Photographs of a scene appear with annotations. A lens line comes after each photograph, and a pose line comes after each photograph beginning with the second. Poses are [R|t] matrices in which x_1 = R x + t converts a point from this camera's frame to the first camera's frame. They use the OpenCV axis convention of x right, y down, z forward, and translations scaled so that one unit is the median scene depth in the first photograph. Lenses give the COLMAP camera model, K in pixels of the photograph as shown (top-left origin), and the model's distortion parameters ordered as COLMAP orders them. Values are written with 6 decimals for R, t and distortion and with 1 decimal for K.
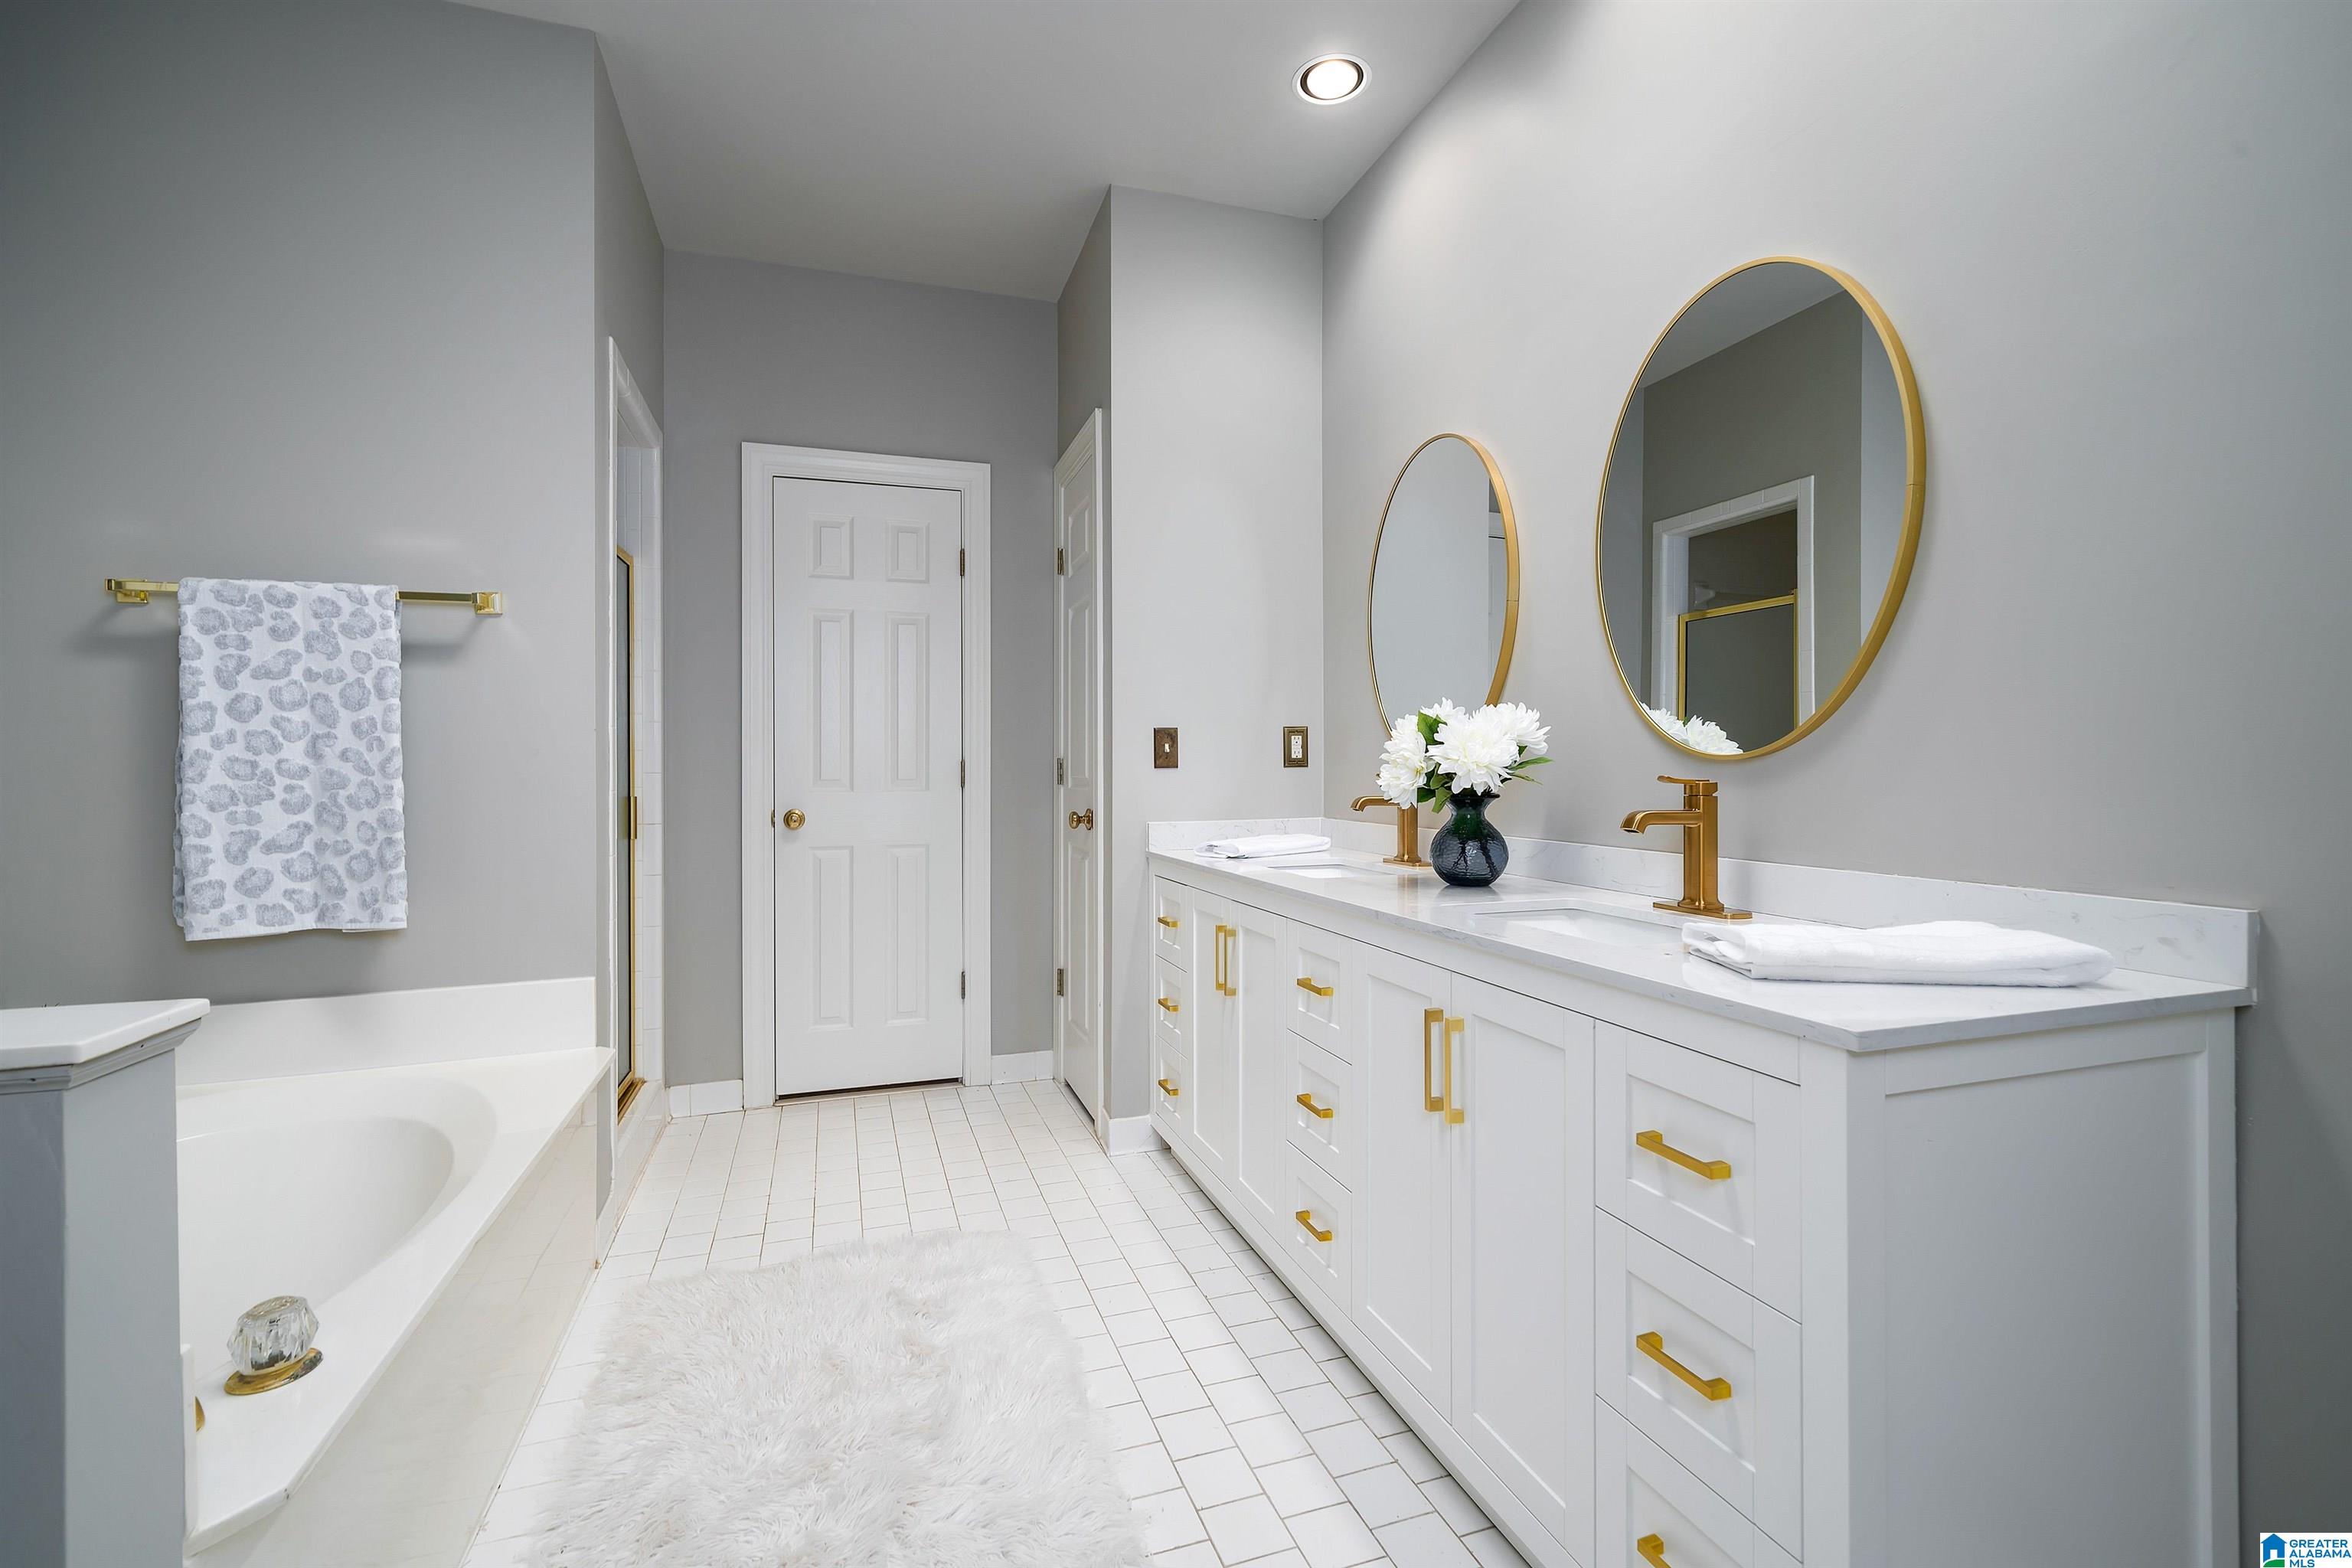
lens RADIAL K [[1034.8, 0, 1169.7], [0, 1034.8, 776.0], [0, 0, 1]] dist [0.000310, 0.000145]
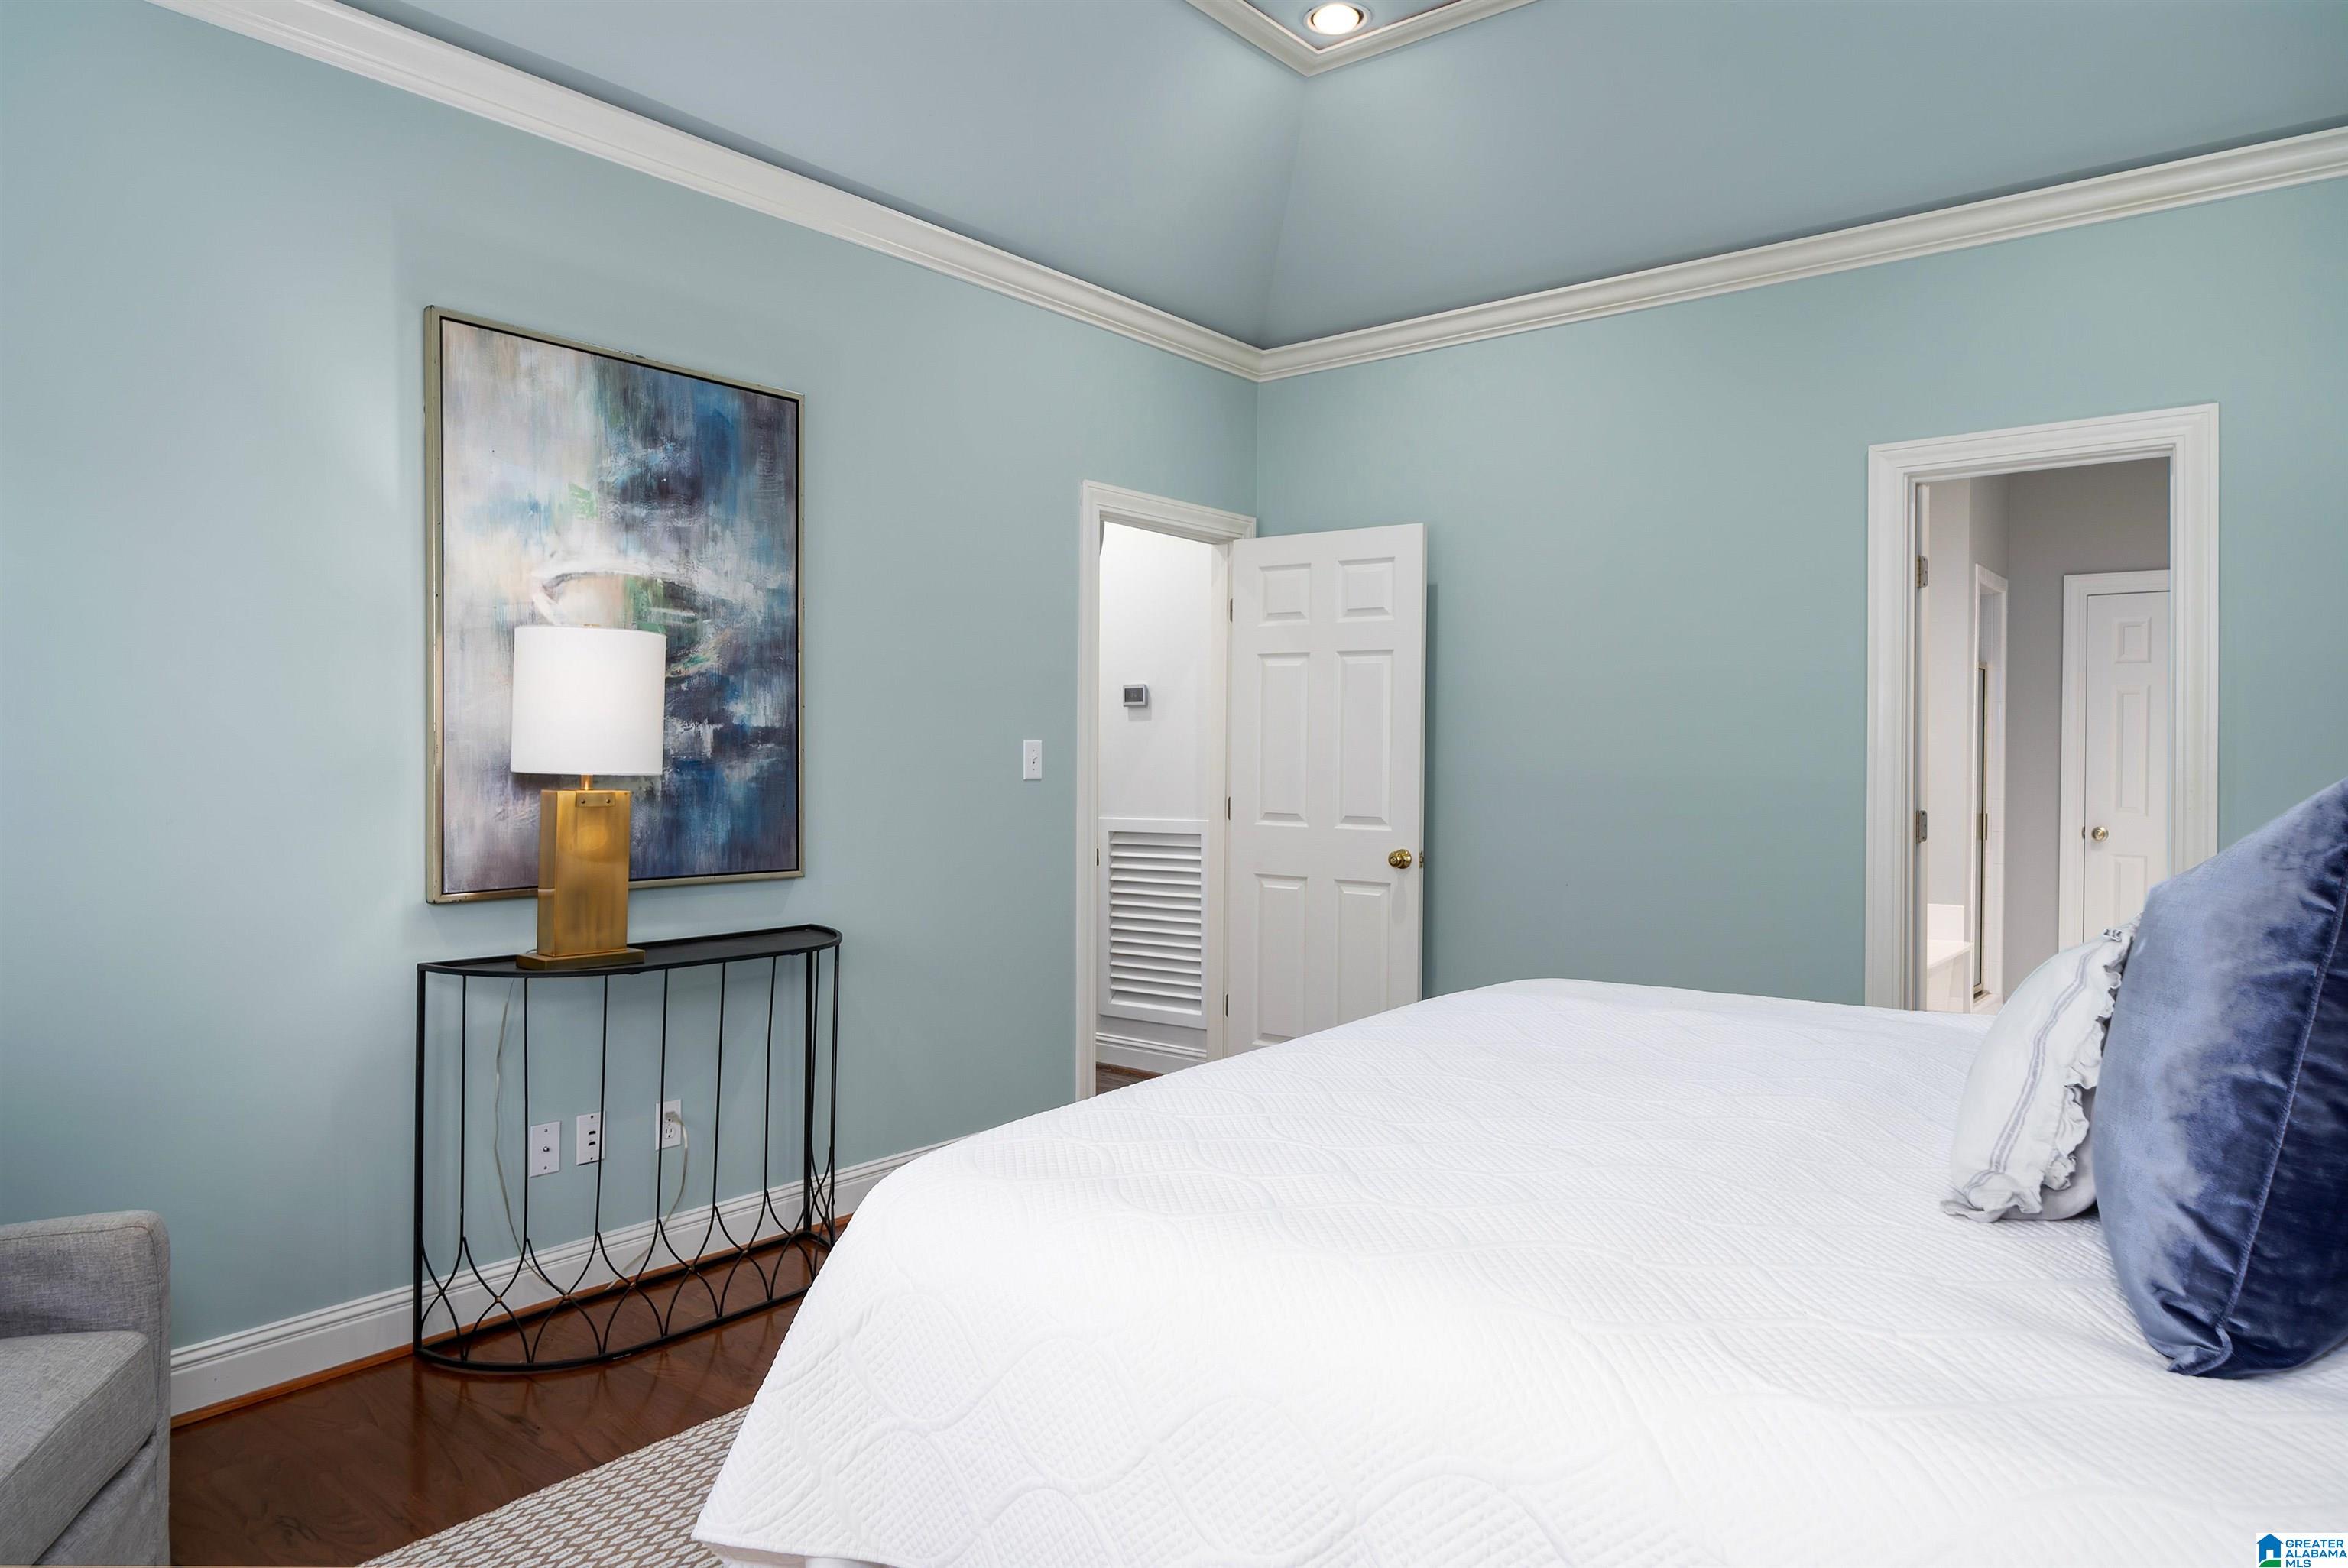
lens RADIAL K [[1493.4, 0, 1170.5], [0, 1493.4, 781.9], [0, 0, 1]] dist [0.003487, 0.000947]
pose [[0.557777, 0.008931, -0.829943, 0.630984], [-0.017966, 0.999838, -0.001315, -0.004259], [0.829797, 0.015645, 0.557847, -1.209774]]
